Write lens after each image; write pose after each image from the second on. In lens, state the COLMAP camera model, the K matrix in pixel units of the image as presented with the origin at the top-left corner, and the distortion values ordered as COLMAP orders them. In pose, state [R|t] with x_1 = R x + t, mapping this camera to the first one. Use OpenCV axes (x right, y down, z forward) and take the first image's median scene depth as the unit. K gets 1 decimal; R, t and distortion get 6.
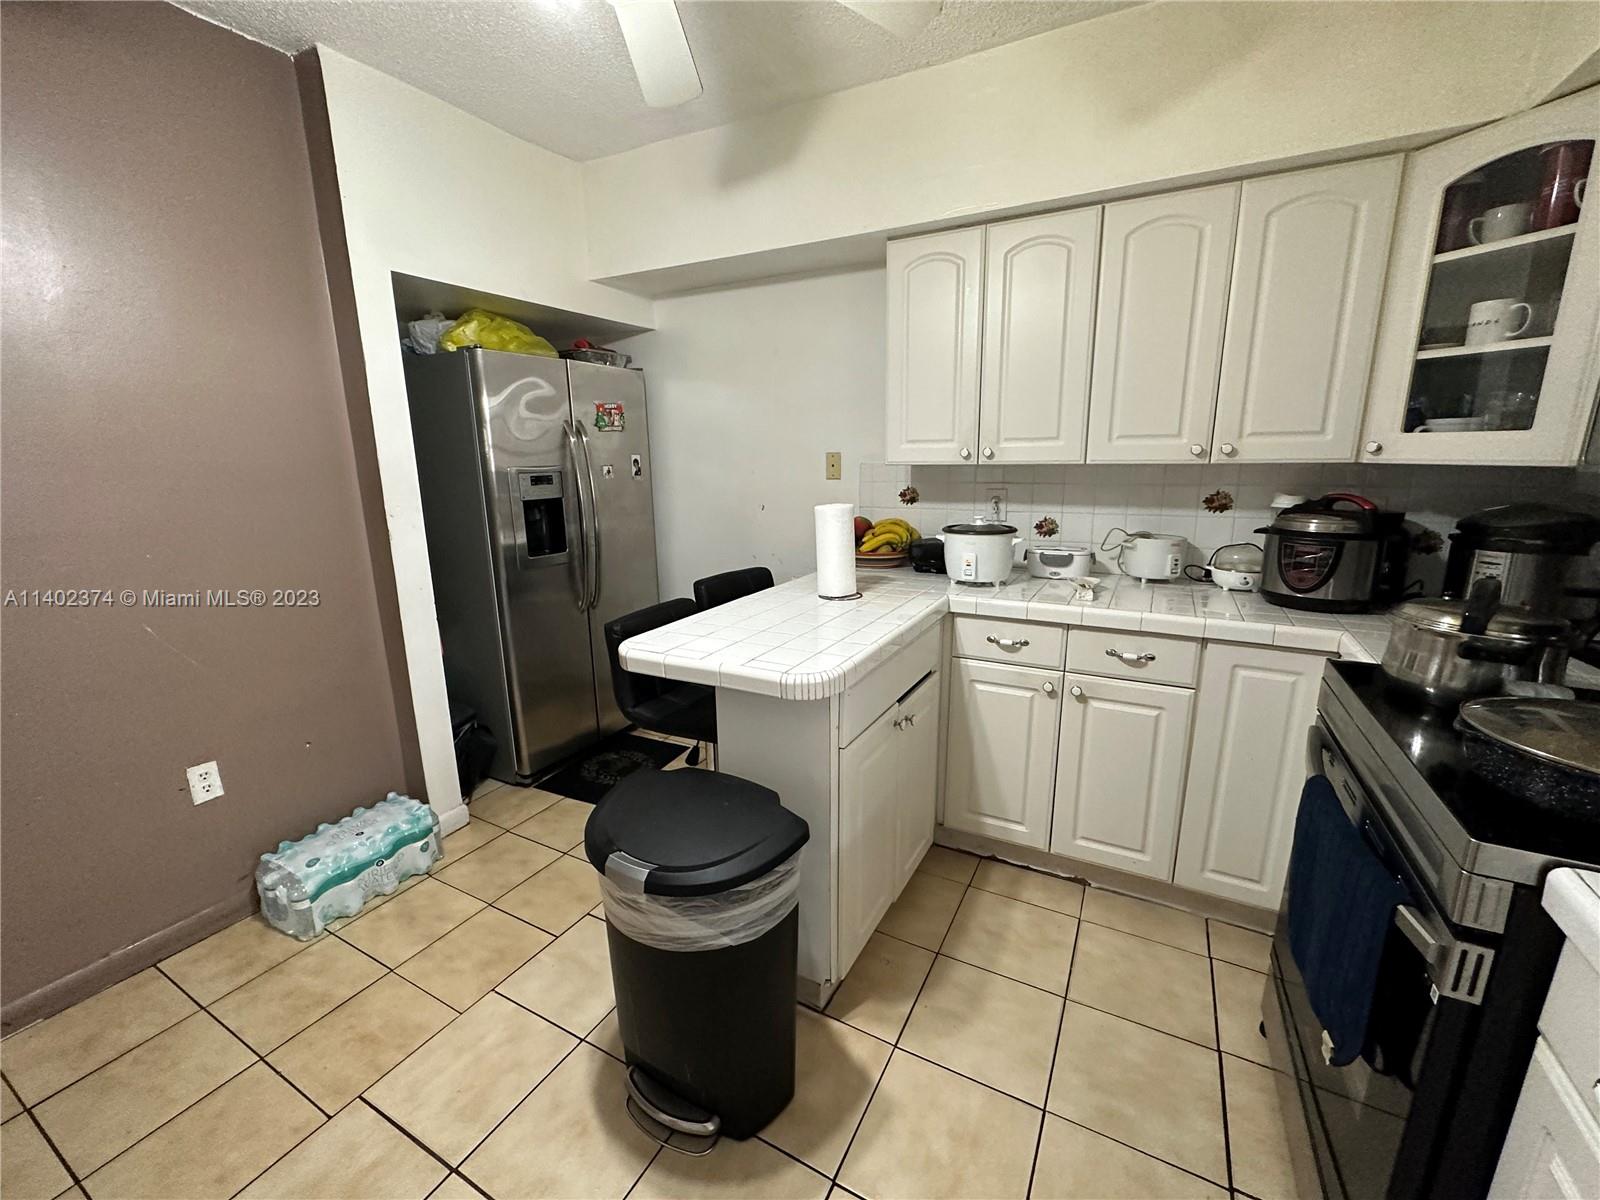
lens RADIAL K [[646.9, 0, 805.1], [0, 646.9, 599.7], [0, 0, 1]] dist [0.001273, 0.000289]
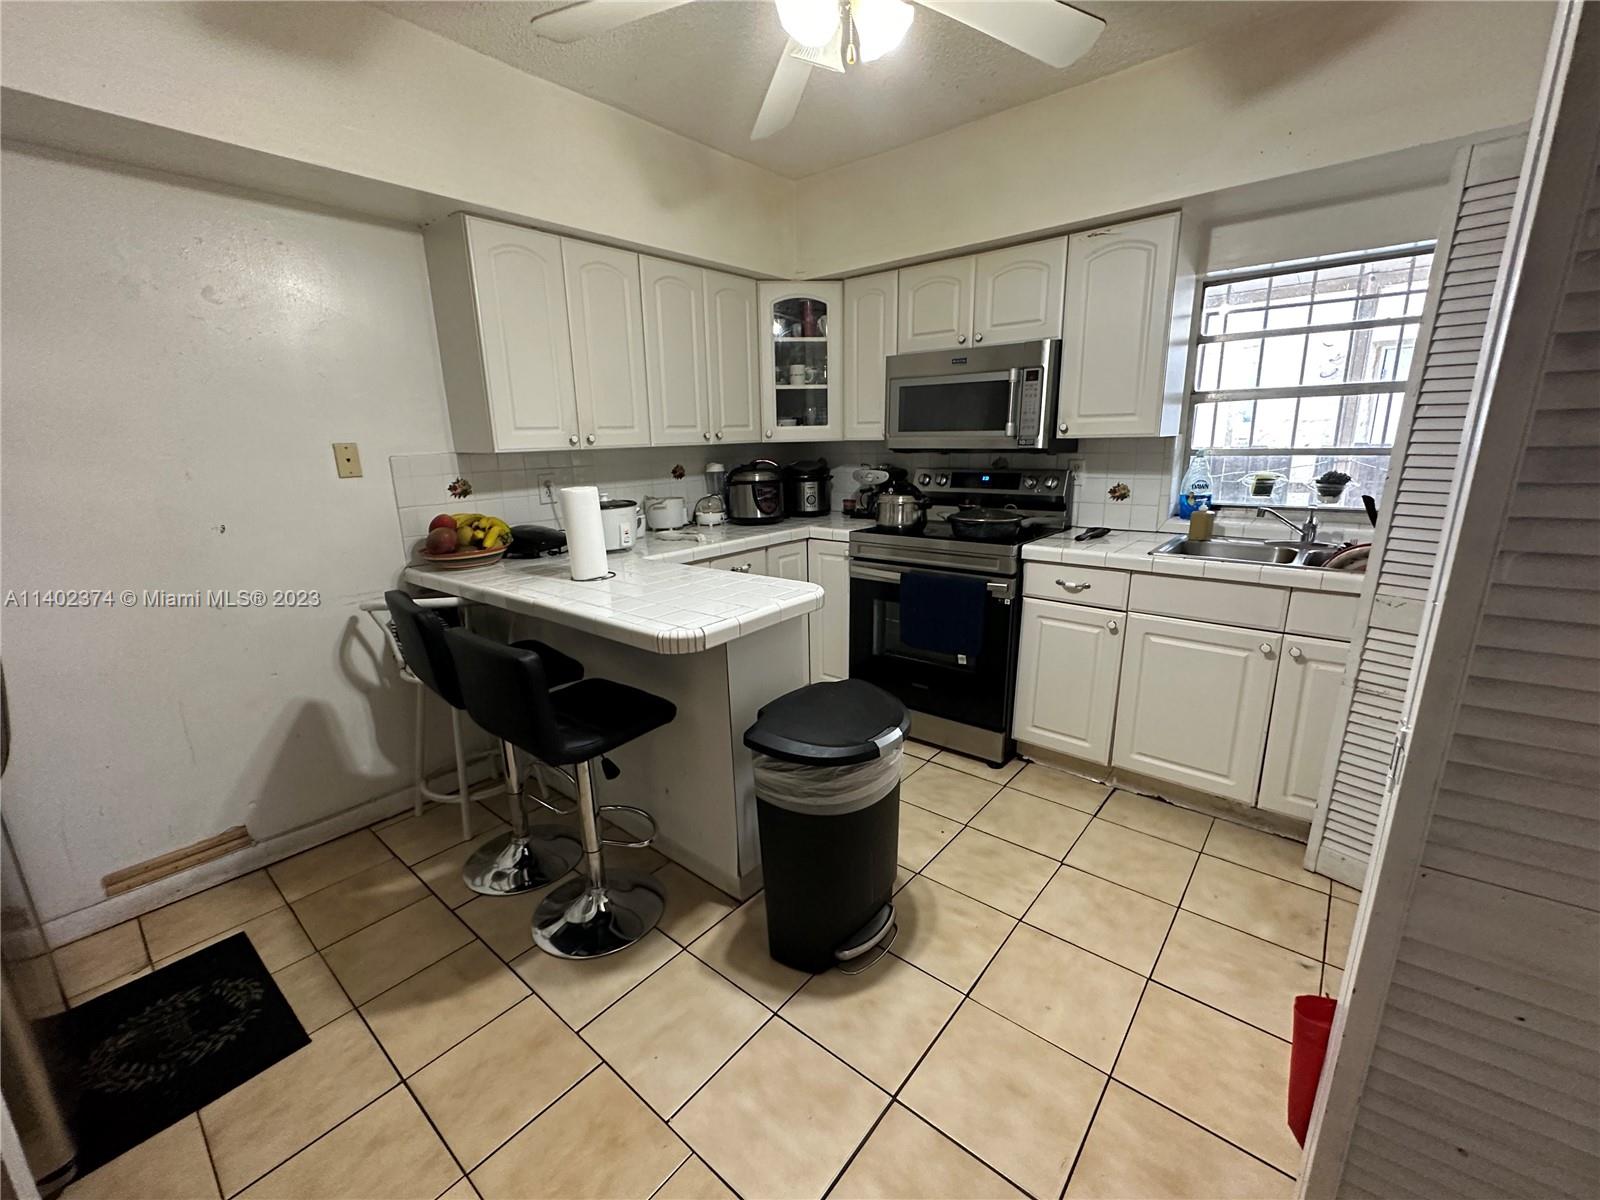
lens RADIAL K [[646.9, 0, 797.4], [0, 646.9, 594.5], [0, 0, 1]] dist [0.001273, 0.000289]
pose [[0.224737, -0.230585, 0.946744, -0.922494], [0.237638, 0.955232, 0.176242, -0.092756], [-0.944998, 0.185374, 0.269471, 0.464296]]
